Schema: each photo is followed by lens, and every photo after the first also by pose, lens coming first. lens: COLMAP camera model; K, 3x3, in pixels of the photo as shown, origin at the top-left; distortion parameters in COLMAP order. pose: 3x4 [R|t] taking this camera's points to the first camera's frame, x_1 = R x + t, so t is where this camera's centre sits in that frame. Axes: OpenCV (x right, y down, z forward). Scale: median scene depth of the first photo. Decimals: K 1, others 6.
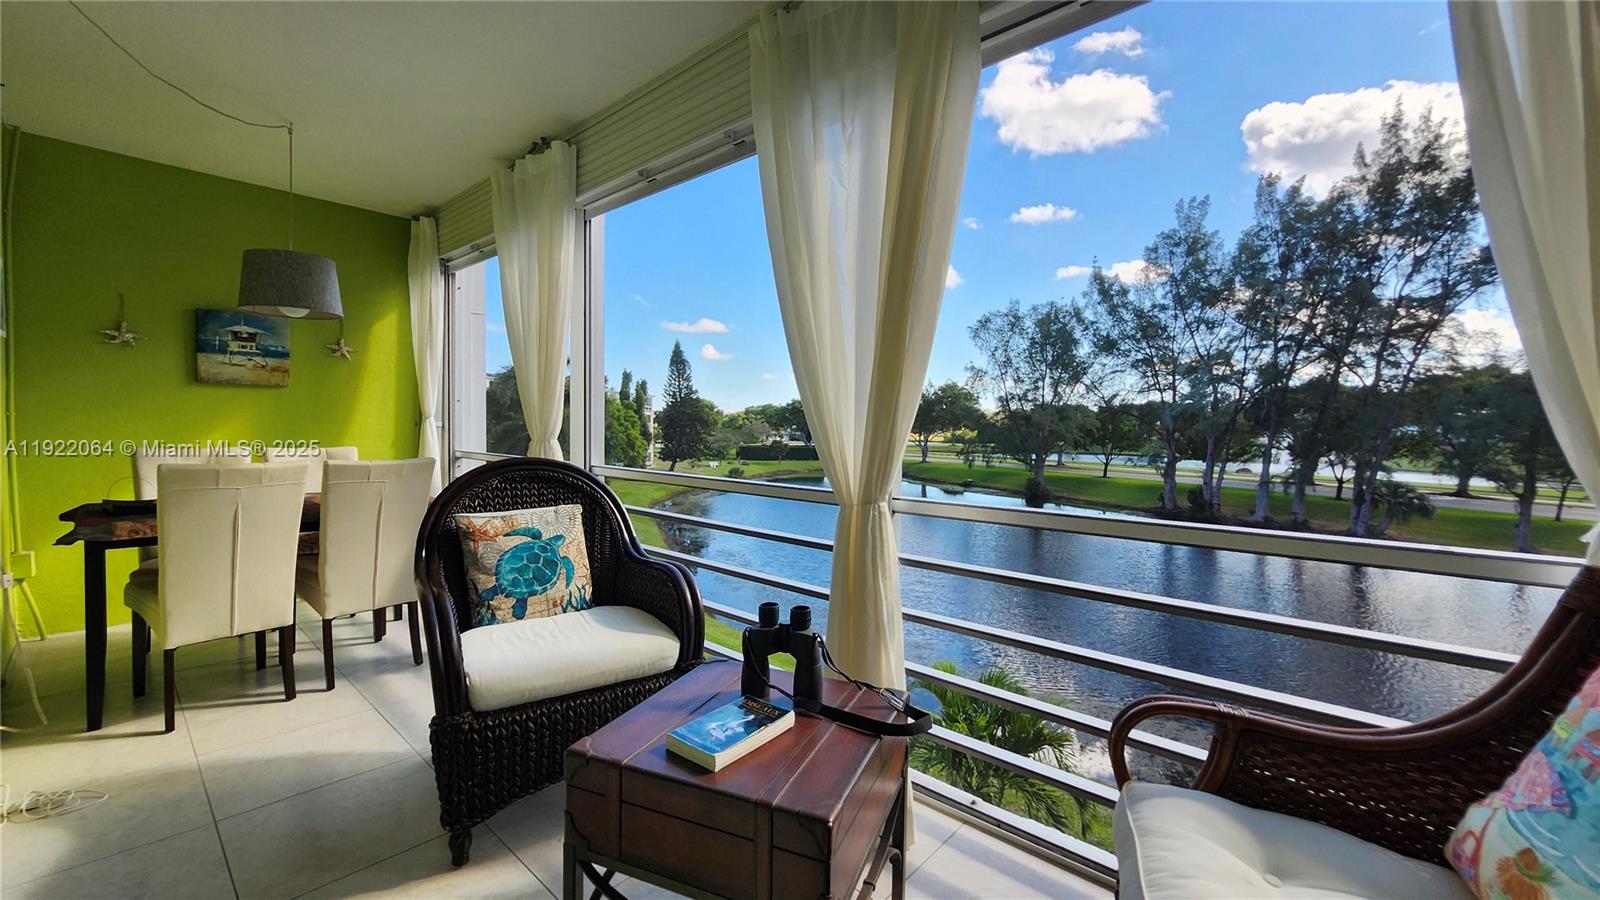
lens RADIAL K [[631.4, 0, 804.6], [0, 631.4, 445.1], [0, 0, 1]] dist [-0.001416, -0.000030]
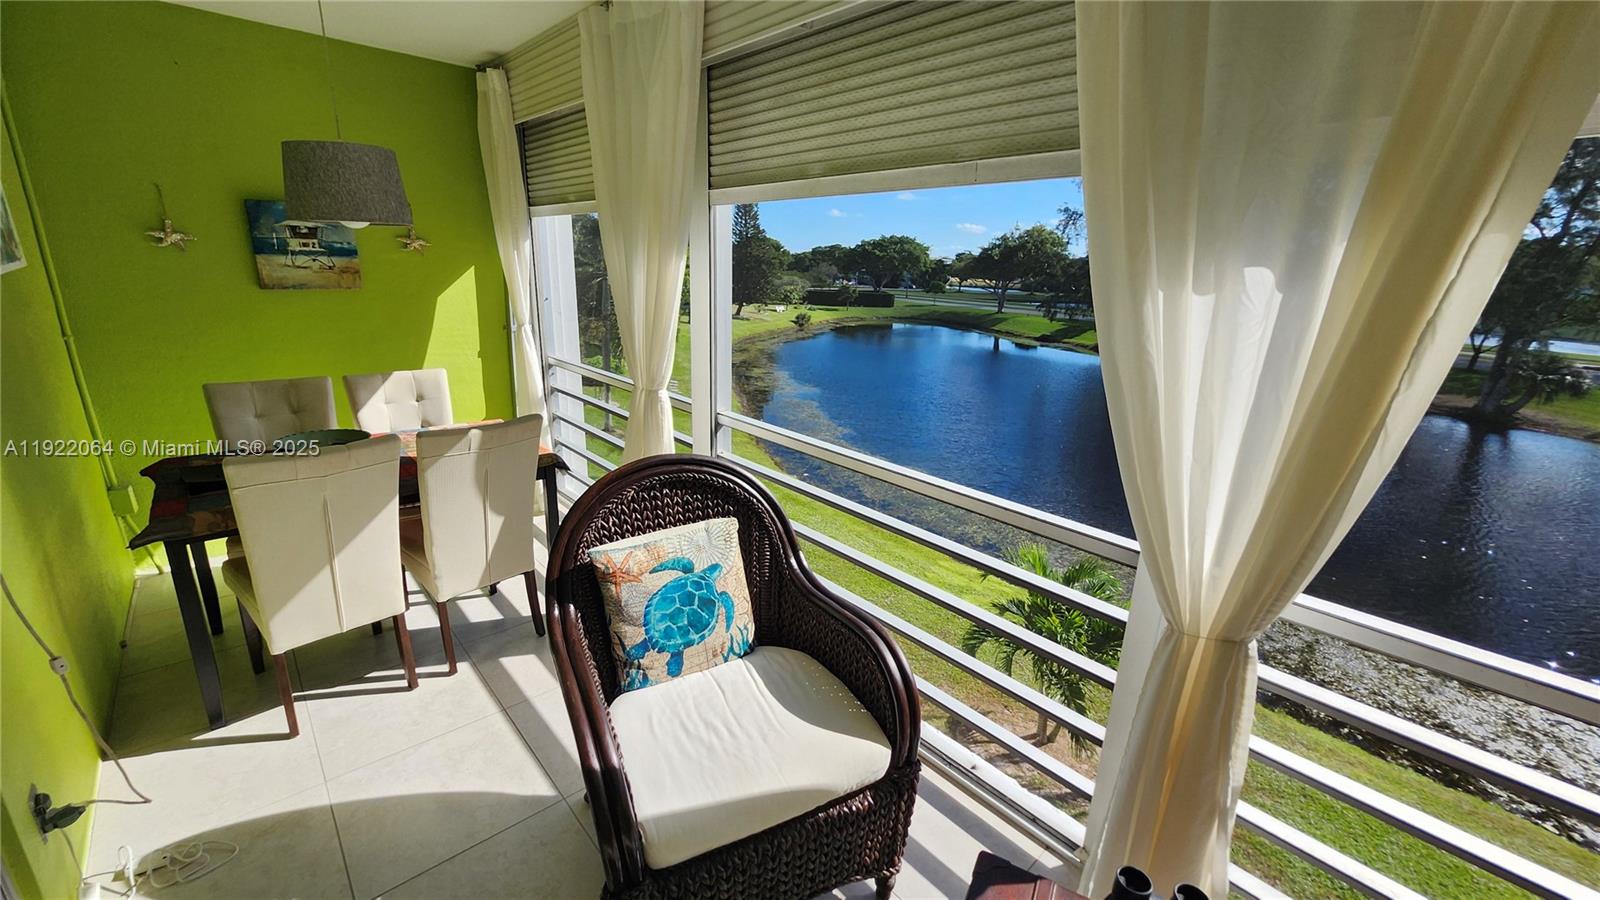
lens RADIAL K [[631.4, 0, 804.6], [0, 631.4, 445.1], [0, 0, 1]] dist [-0.001416, -0.000030]
pose [[0.994721, 0.048163, -0.090608, -0.203436], [-0.024588, 0.969154, 0.245228, -0.179963], [0.099624, -0.241705, 0.965222, 0.281419]]
